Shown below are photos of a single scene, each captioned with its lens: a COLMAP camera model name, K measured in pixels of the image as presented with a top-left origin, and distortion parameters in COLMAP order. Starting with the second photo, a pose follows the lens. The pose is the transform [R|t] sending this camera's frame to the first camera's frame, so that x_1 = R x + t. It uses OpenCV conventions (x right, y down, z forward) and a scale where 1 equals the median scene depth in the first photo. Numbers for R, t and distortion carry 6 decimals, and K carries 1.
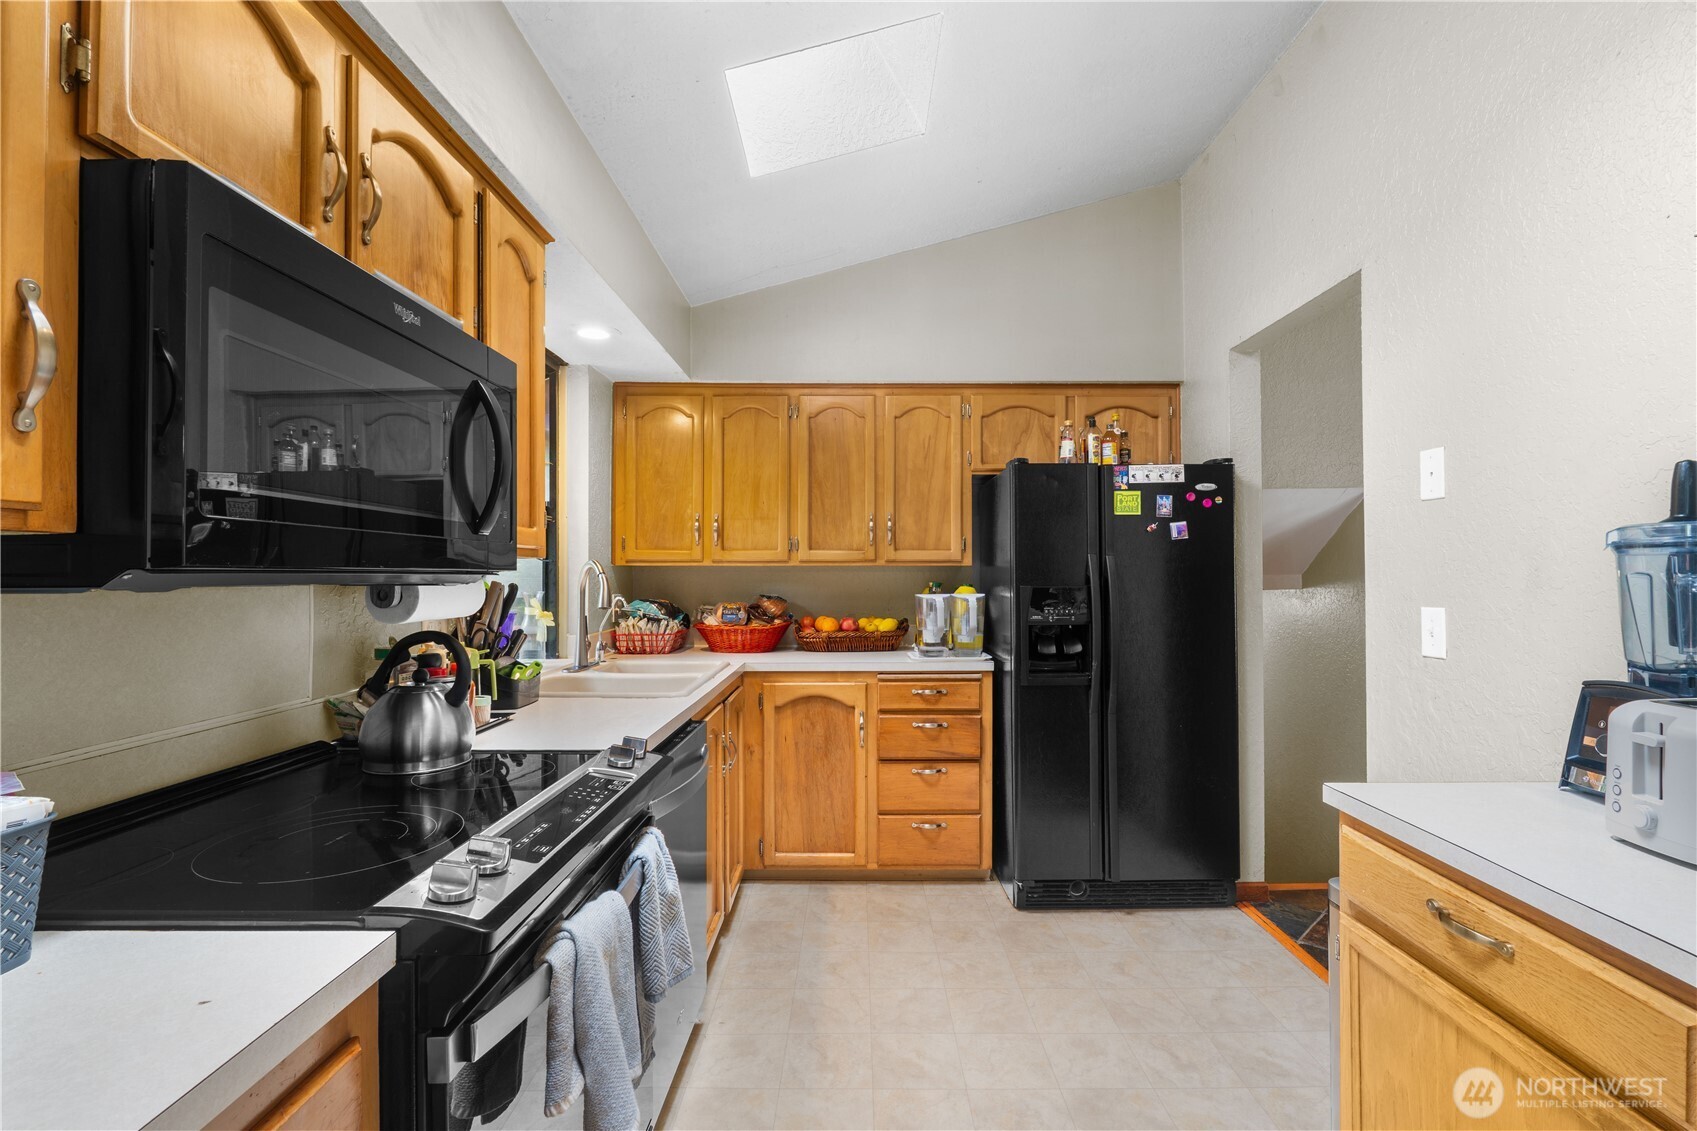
lens RADIAL K [[777.9, 0, 854.3], [0, 777.9, 564.0], [0, 0, 1]] dist [-0.004513, -0.000417]
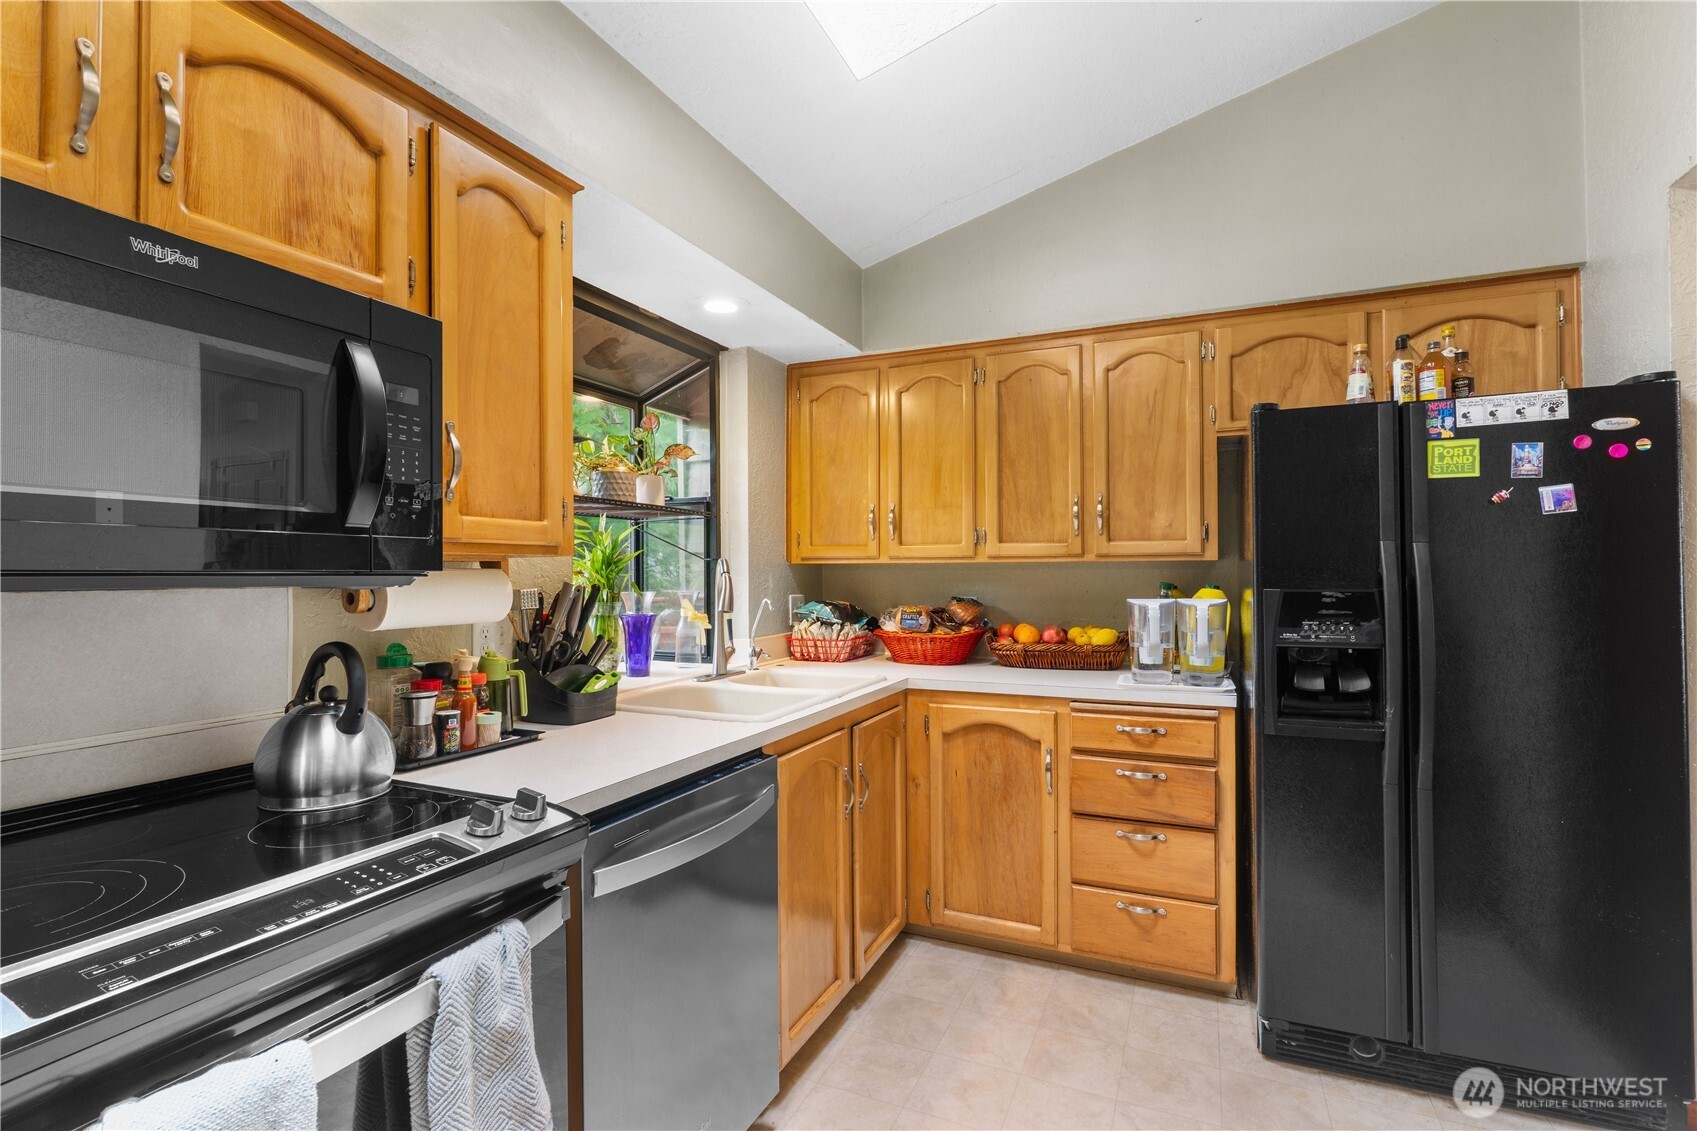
lens RADIAL K [[777.9, 0, 854.3], [0, 777.9, 564.0], [0, 0, 1]] dist [-0.004513, -0.000417]
pose [[0.914190, -0.007420, -0.405217, 0.147517], [0.008758, 0.999961, 0.001449, 0.001783], [0.405191, -0.004873, 0.914219, 0.206274]]
